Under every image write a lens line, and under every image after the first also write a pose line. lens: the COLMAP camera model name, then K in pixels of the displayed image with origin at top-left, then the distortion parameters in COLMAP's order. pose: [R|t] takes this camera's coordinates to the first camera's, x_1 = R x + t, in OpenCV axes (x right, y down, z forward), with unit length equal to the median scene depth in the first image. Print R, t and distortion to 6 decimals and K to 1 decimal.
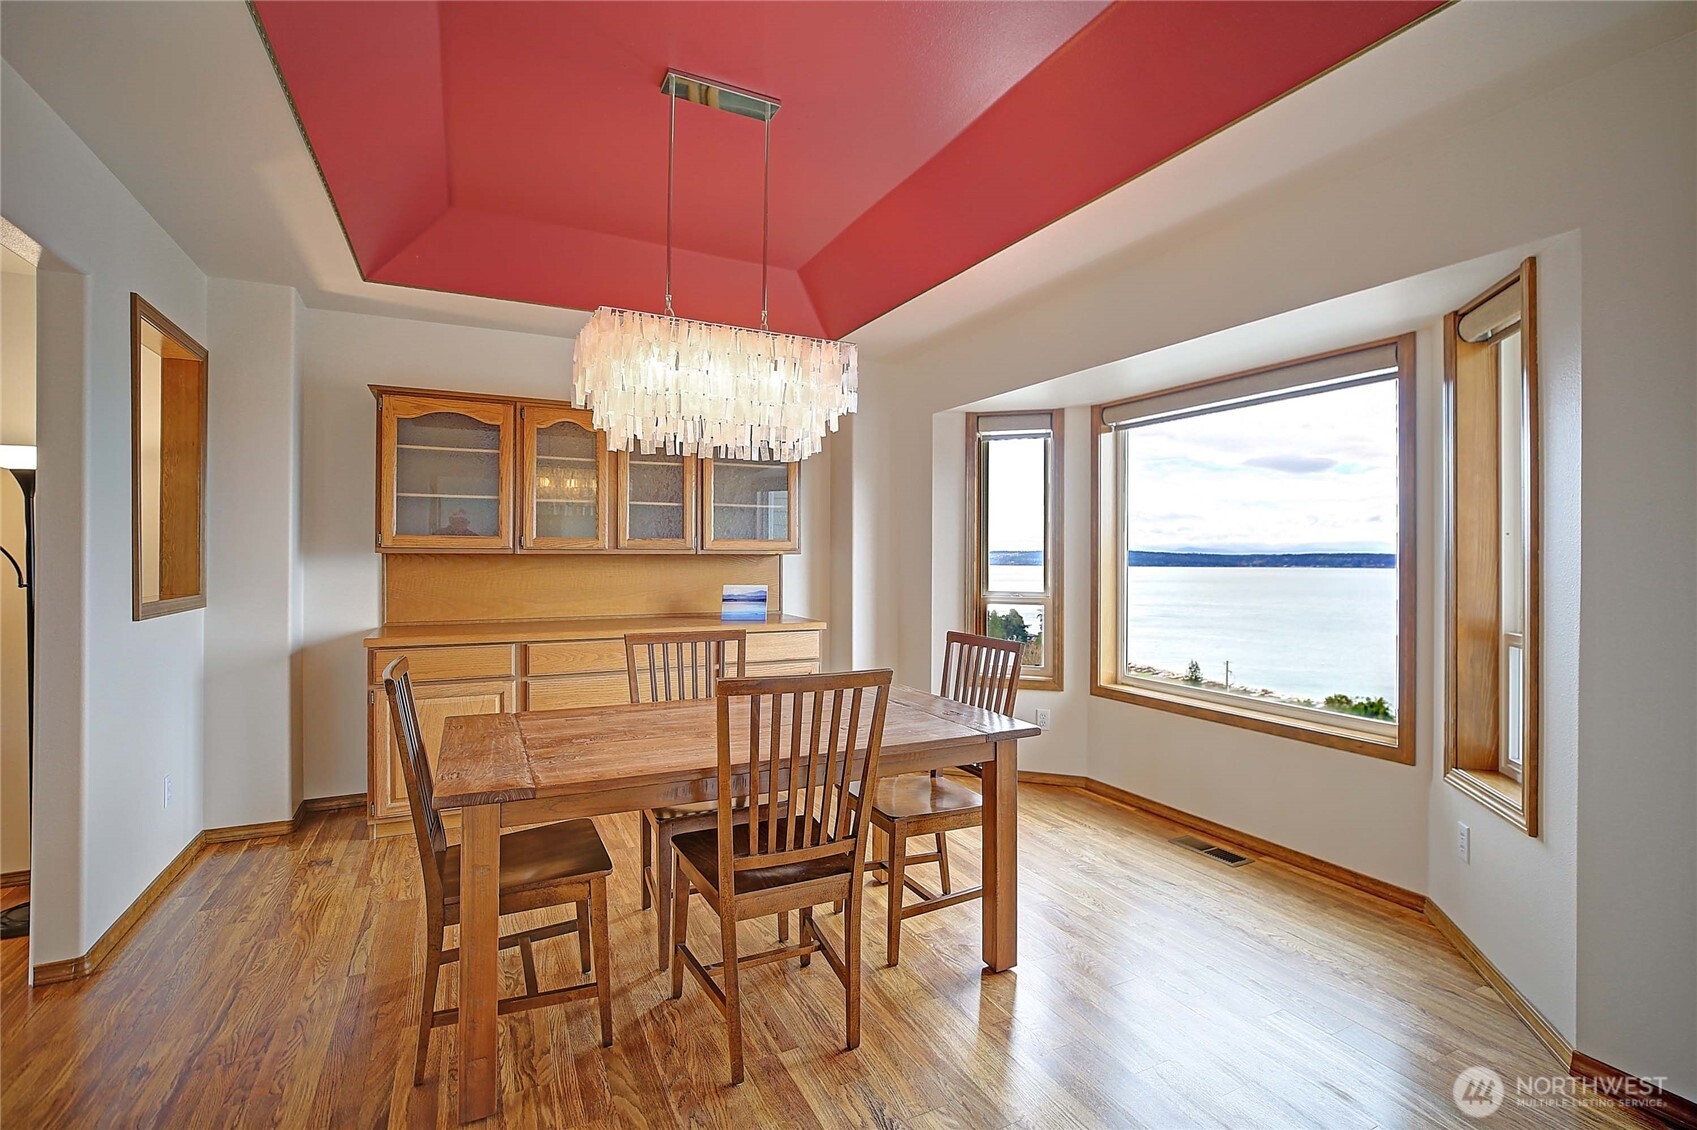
lens RADIAL K [[788.5, 0, 848.1], [0, 788.5, 555.4], [0, 0, 1]] dist [-0.023208, 0.002414]
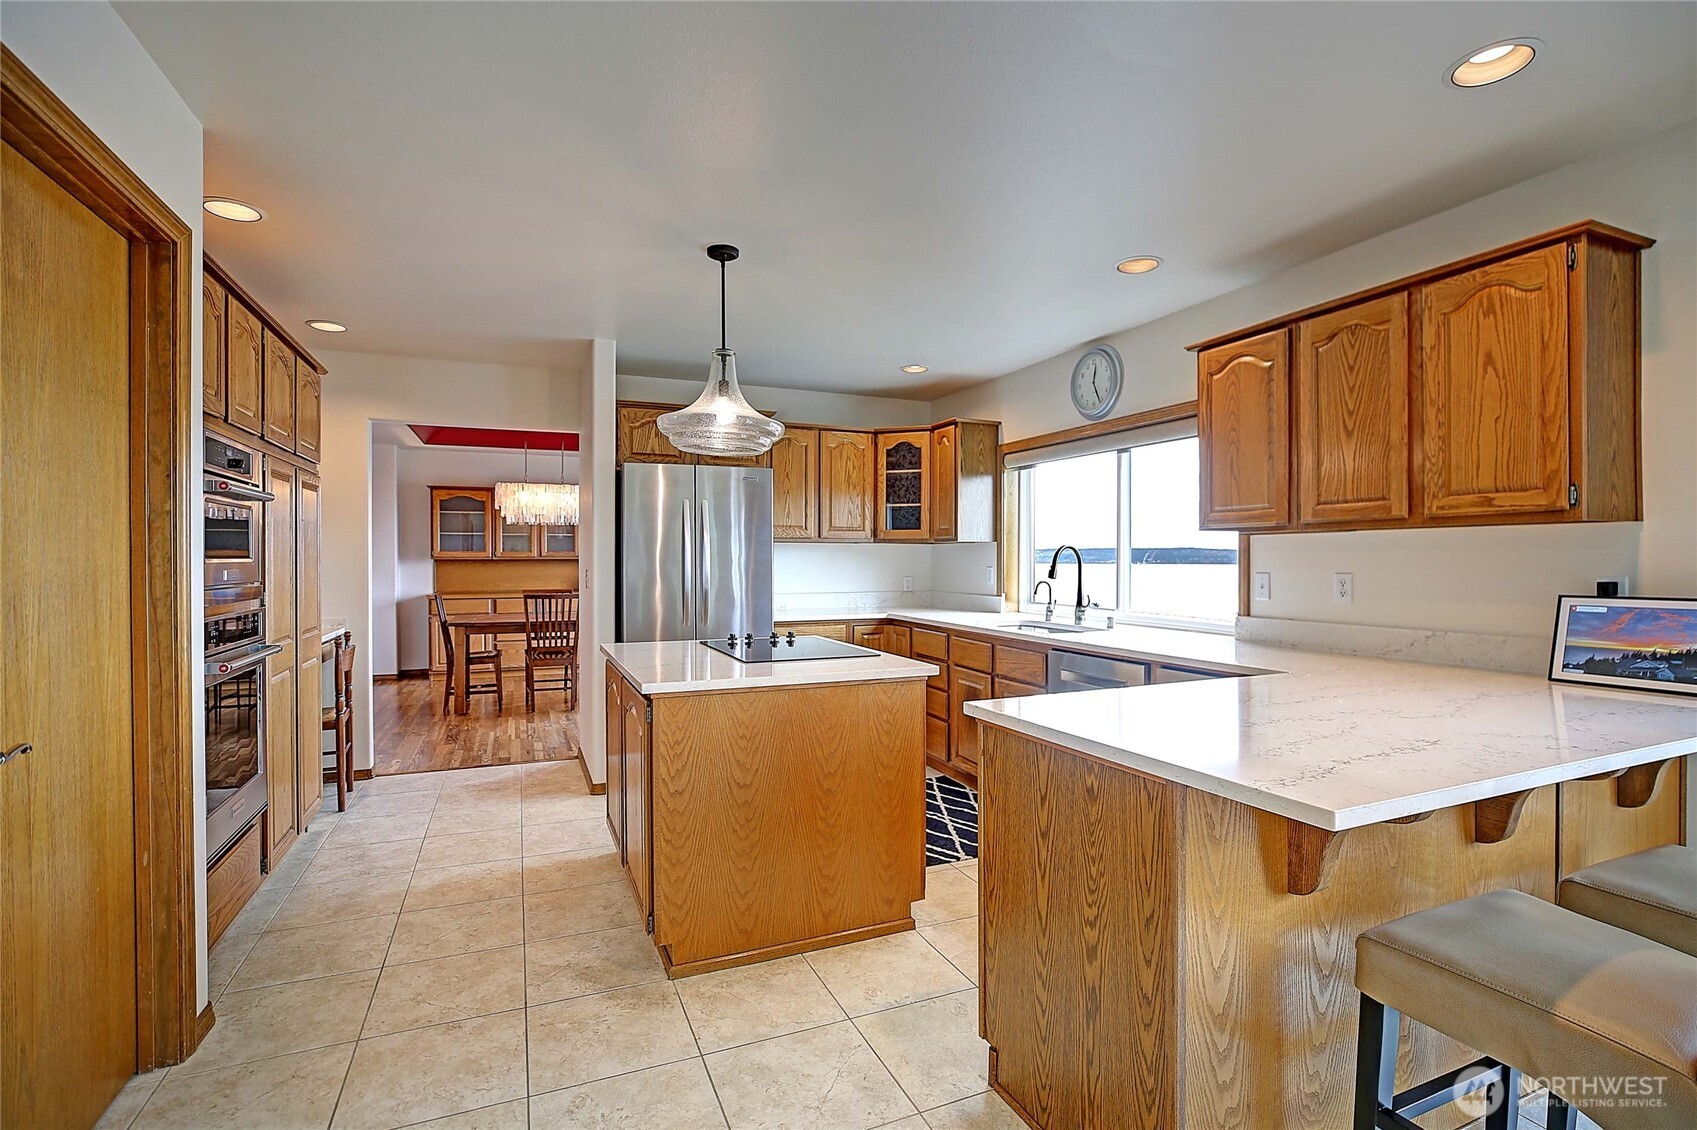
lens RADIAL K [[788.5, 0, 831.9], [0, 788.5, 566.8], [0, 0, 1]] dist [-0.023208, 0.002414]
pose [[0.998079, -0.007840, -0.061459, 0.690375], [0.008425, 0.999922, 0.009263, 0.006575], [0.061382, -0.009763, 0.998067, -1.189574]]
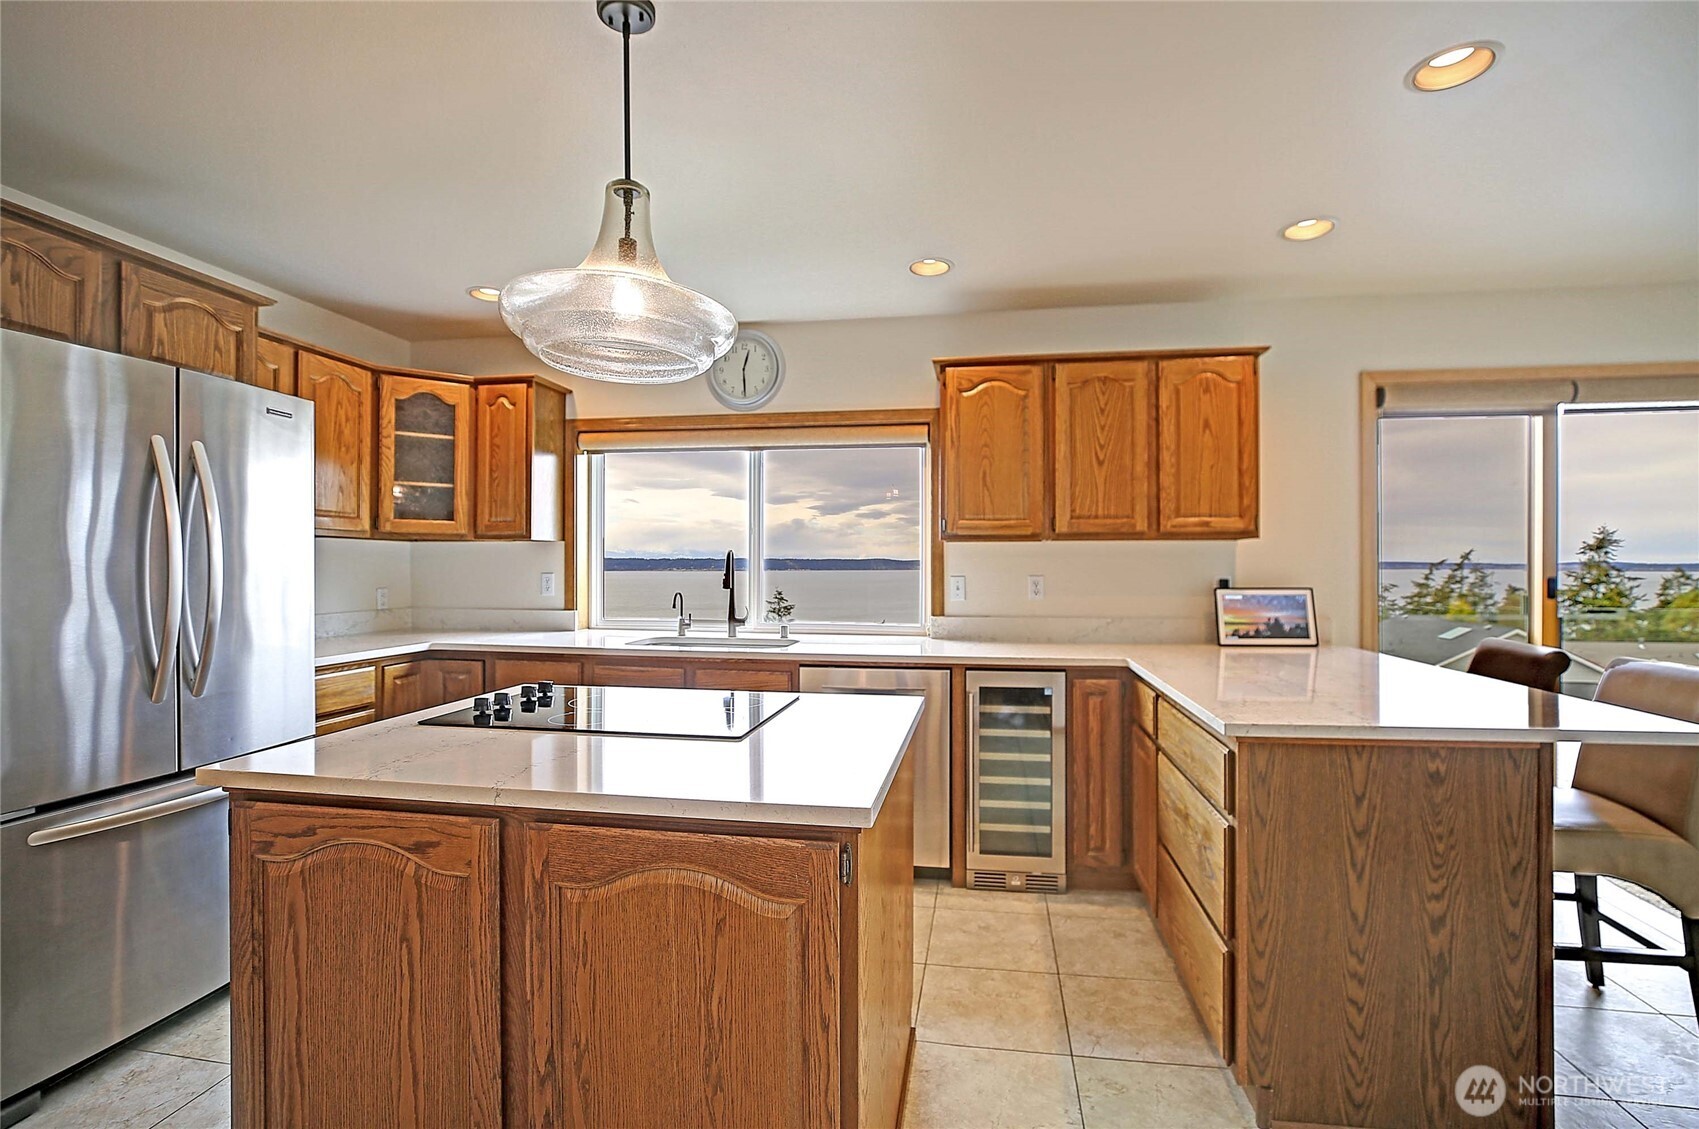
lens RADIAL K [[789.5, 0, 845.8], [0, 789.5, 568.9], [0, 0, 1]] dist [-0.023208, 0.002414]
pose [[0.580554, -0.009405, 0.814167, -2.265471], [0.002446, 0.999949, 0.009806, 0.005695], [-0.814218, -0.003701, 0.580547, 1.691577]]
